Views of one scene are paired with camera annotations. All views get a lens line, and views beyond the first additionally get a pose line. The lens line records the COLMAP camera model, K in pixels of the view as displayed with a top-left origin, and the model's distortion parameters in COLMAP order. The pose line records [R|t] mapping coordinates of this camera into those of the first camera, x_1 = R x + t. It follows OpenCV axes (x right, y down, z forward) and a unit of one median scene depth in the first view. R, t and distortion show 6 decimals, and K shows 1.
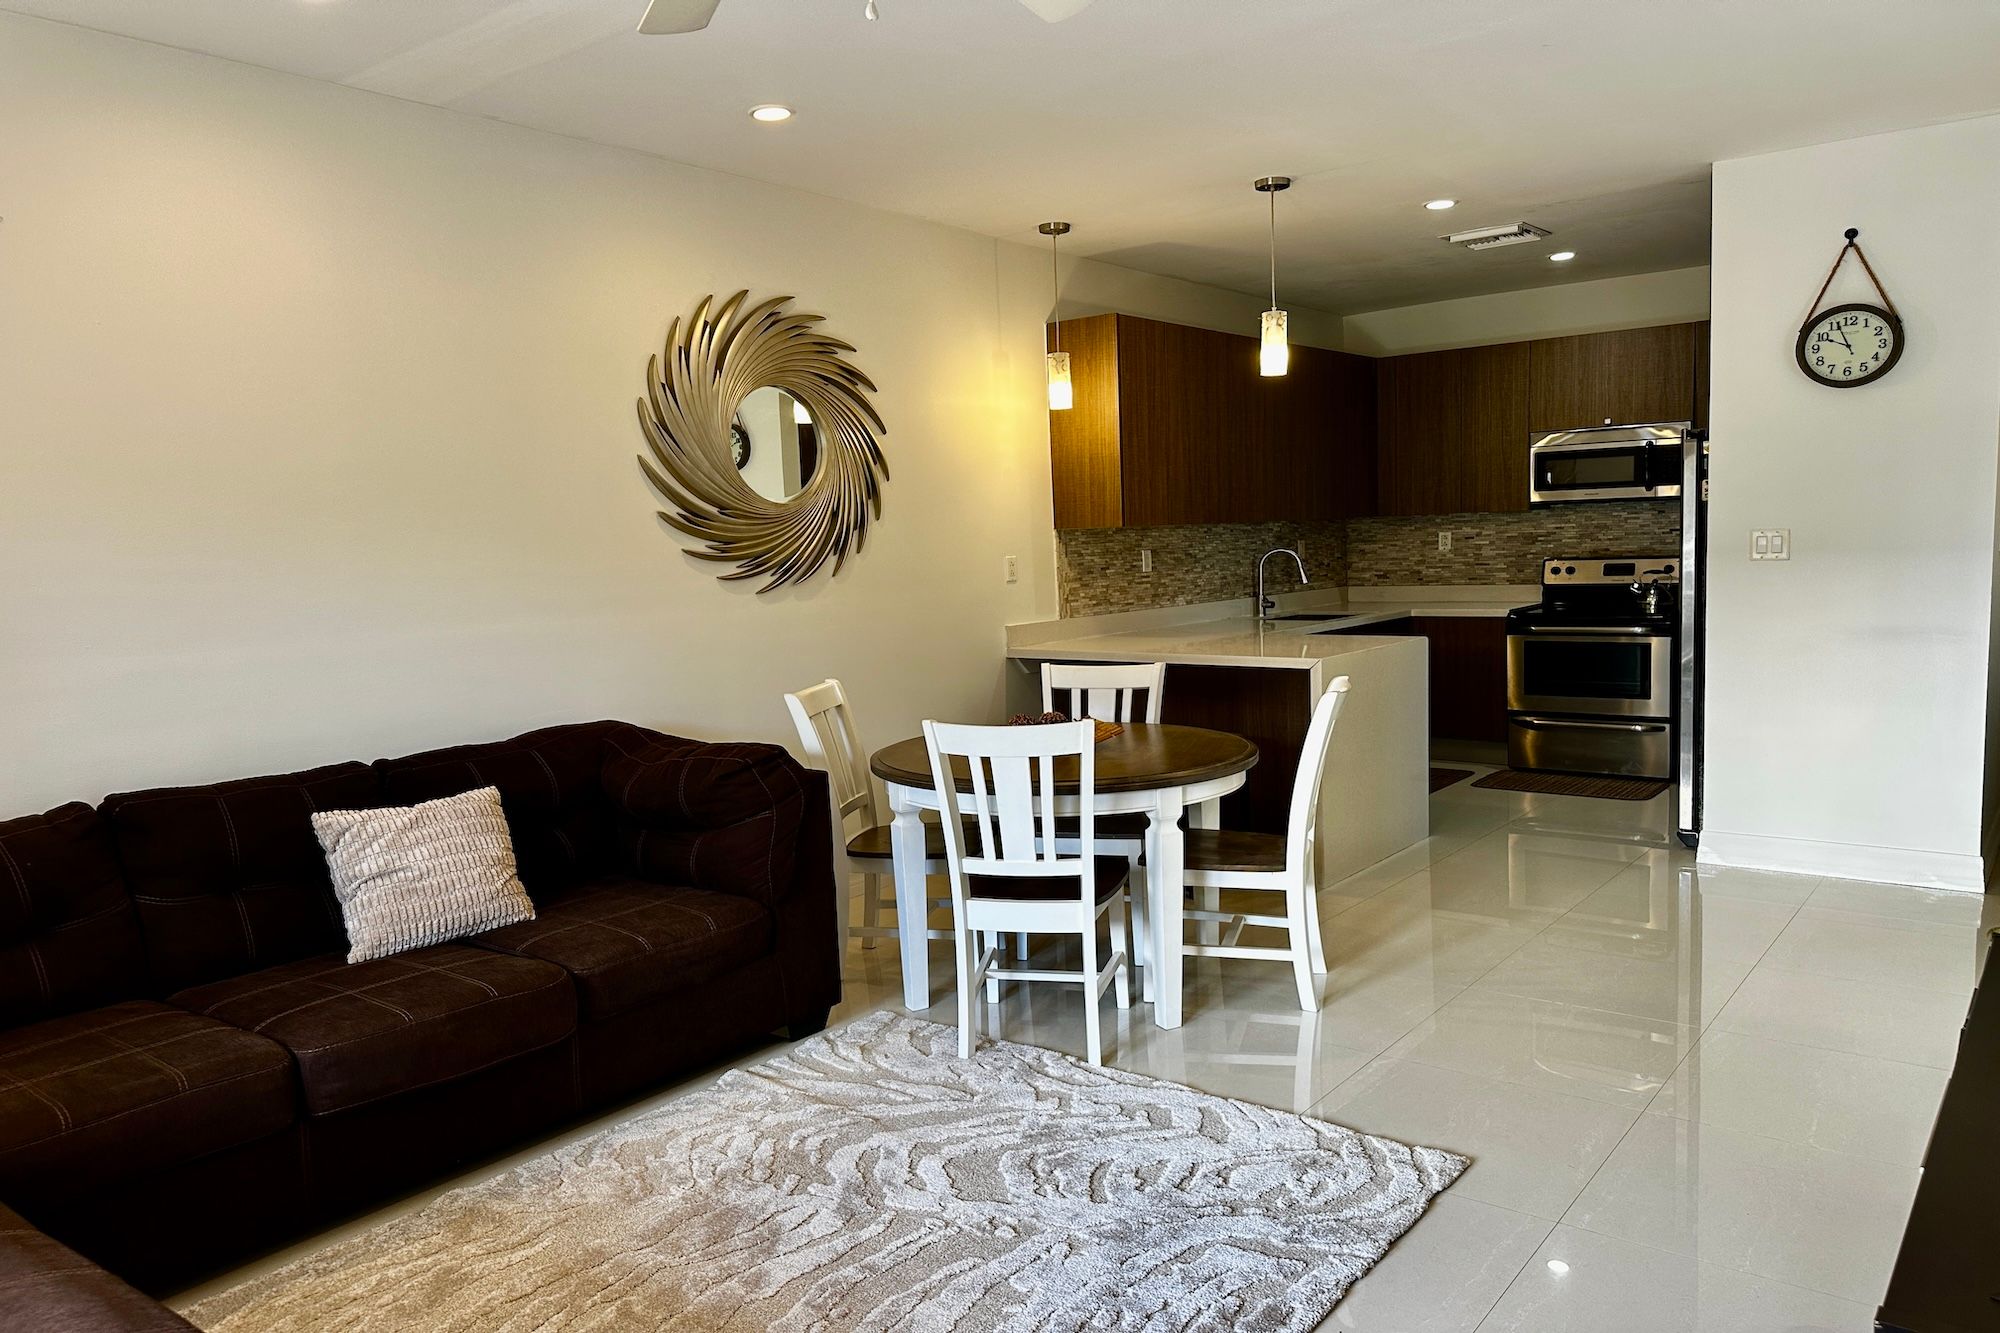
lens RADIAL K [[1406.7, 0, 993.6], [0, 1406.7, 688.8], [0, 0, 1]] dist [0.168730, -0.255205]
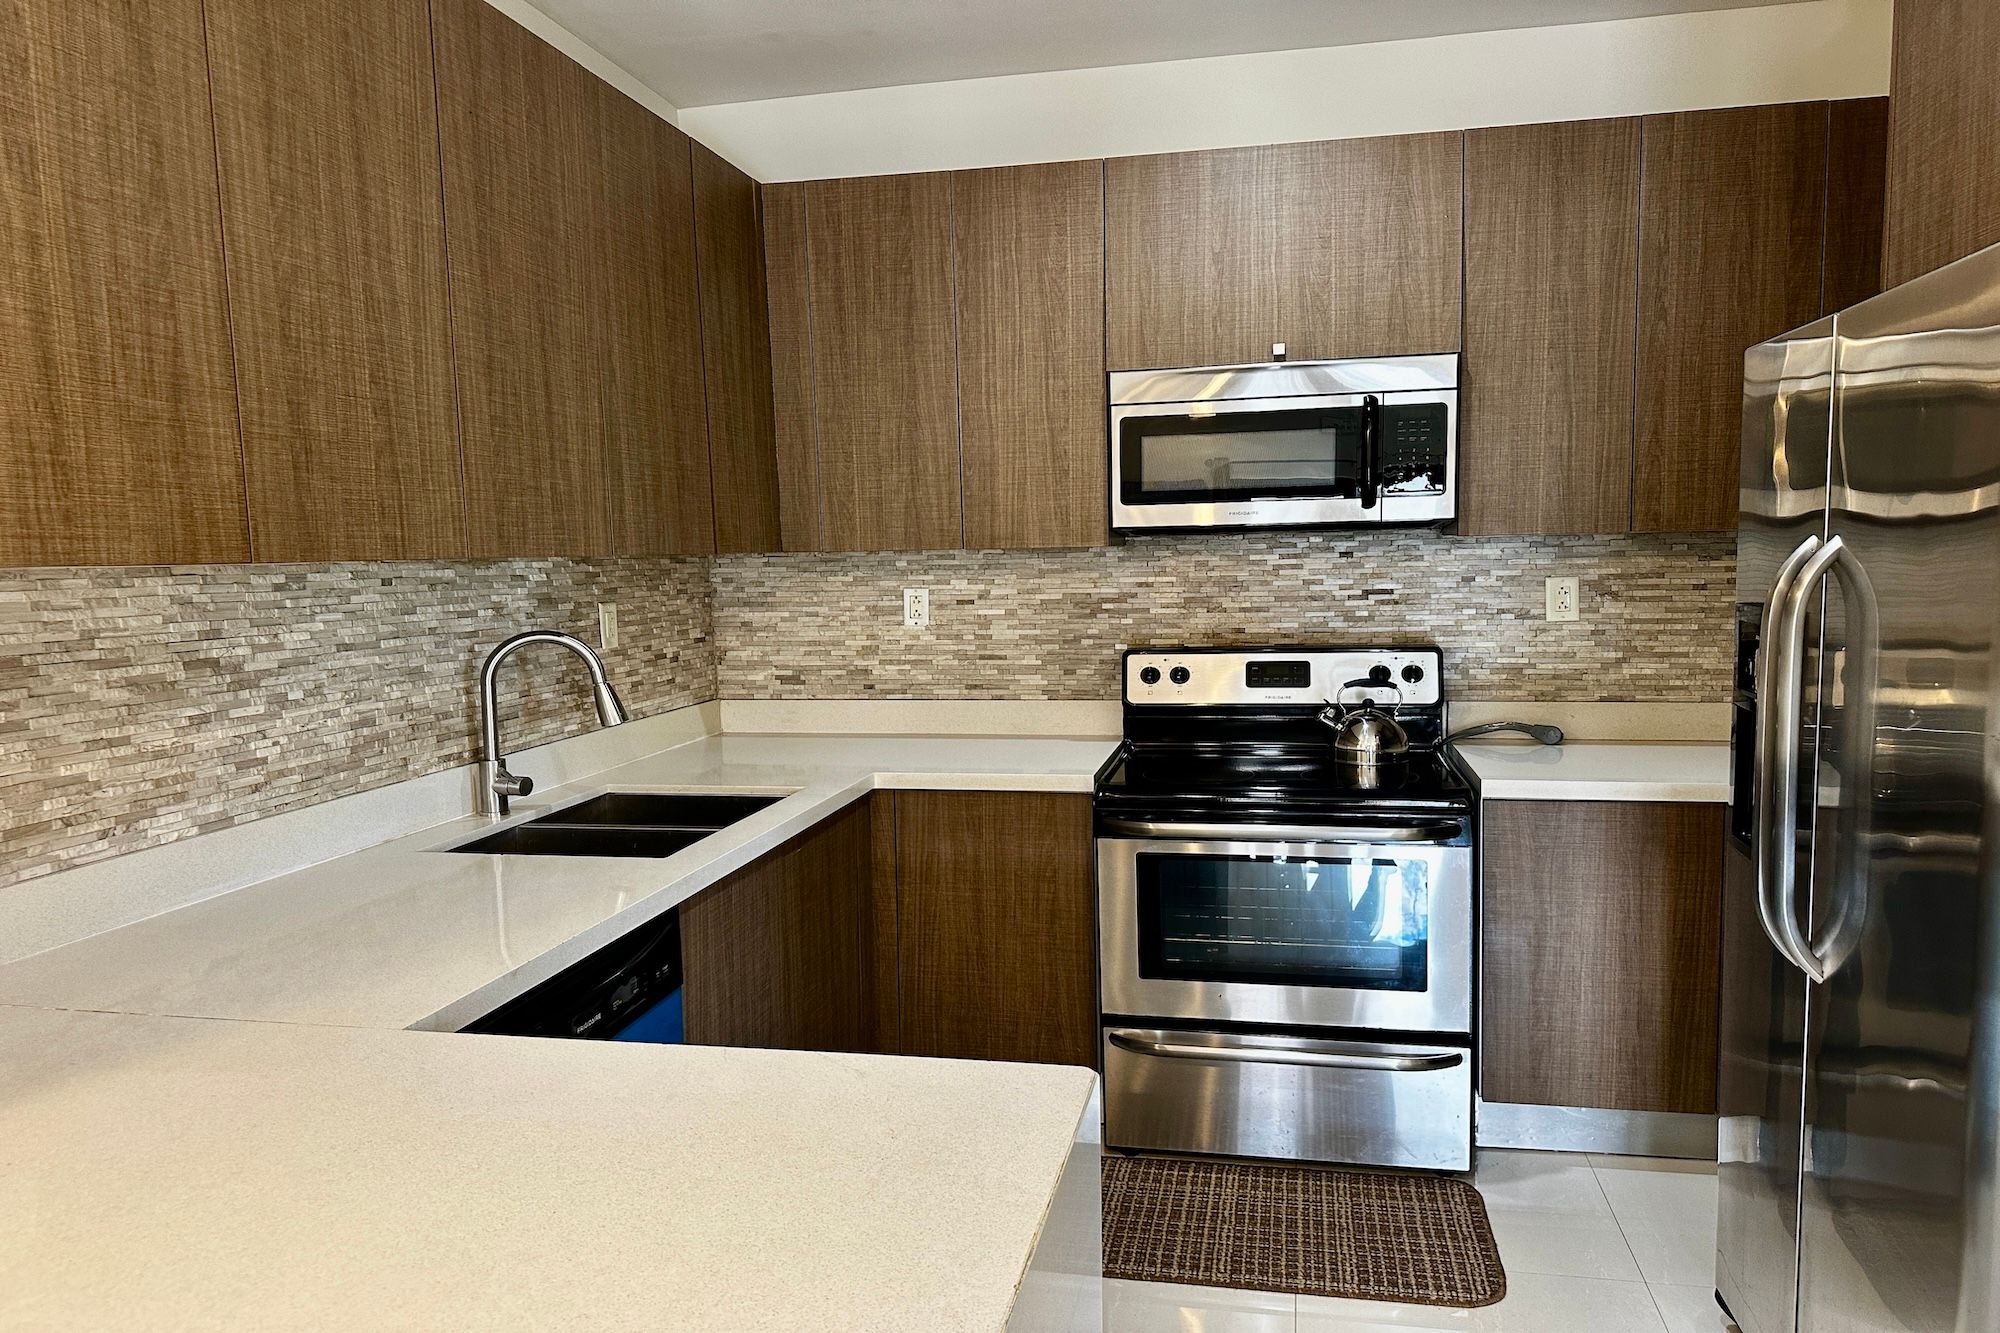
lens RADIAL K [[1406.7, 0, 993.6], [0, 1406.7, 688.8], [0, 0, 1]] dist [0.168730, -0.255205]
pose [[0.900388, -0.027958, 0.434189, 0.145157], [0.038499, 0.999138, -0.015500, -0.073466], [-0.433381, 0.030671, 0.900689, 0.611483]]
